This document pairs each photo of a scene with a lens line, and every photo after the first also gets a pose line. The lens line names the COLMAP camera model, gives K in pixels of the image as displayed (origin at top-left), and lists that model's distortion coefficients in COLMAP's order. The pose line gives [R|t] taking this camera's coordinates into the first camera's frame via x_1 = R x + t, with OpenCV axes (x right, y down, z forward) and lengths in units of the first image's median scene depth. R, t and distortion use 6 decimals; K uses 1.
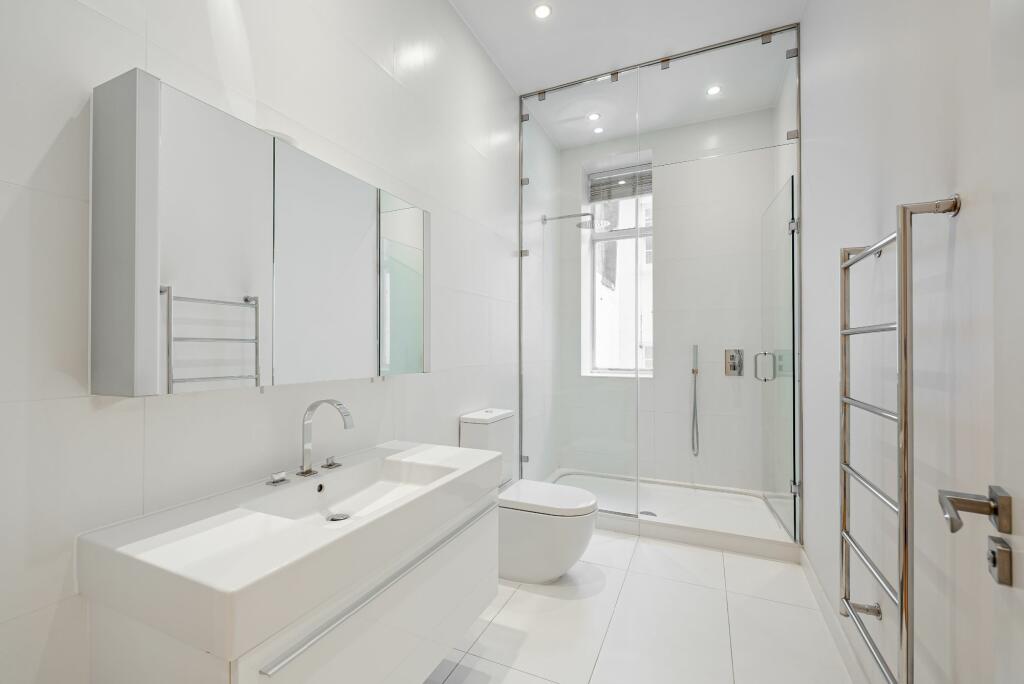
lens RADIAL K [[422.5, 0, 512.0], [0, 422.5, 342.0], [0, 0, 1]] dist [0.000018, 0.000003]
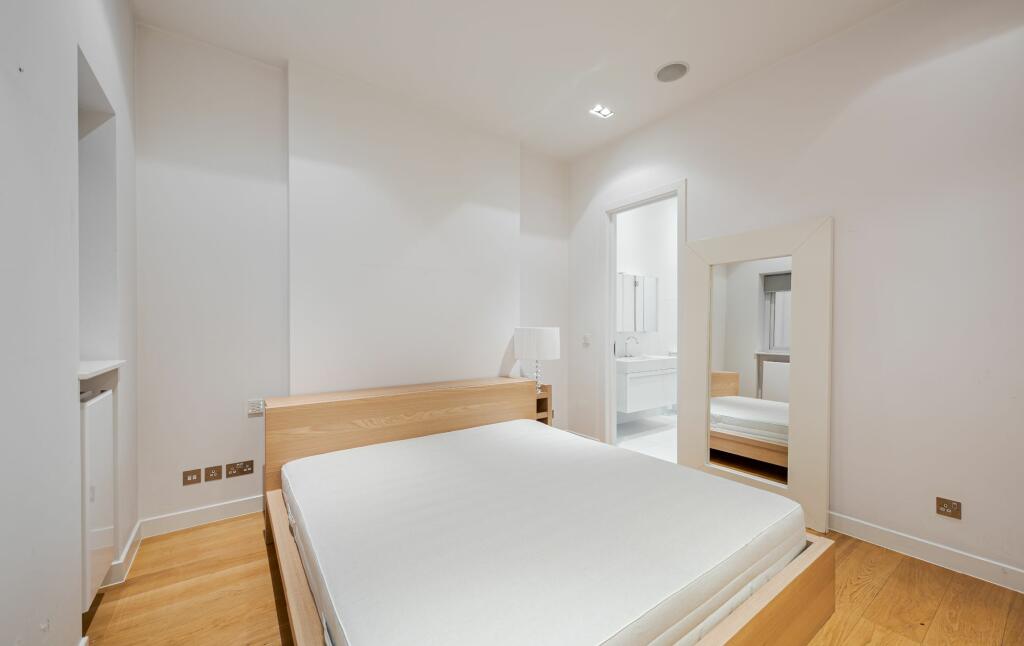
lens RADIAL K [[395.5, 0, 512.0], [0, 395.5, 323.0], [0, 0, 1]] dist [0.000015, -0.000001]
pose [[0.863902, -0.000777, -0.503660, 0.451552], [0.005910, 0.999946, 0.008594, -0.027444], [0.503626, -0.010400, 0.863859, -2.740733]]
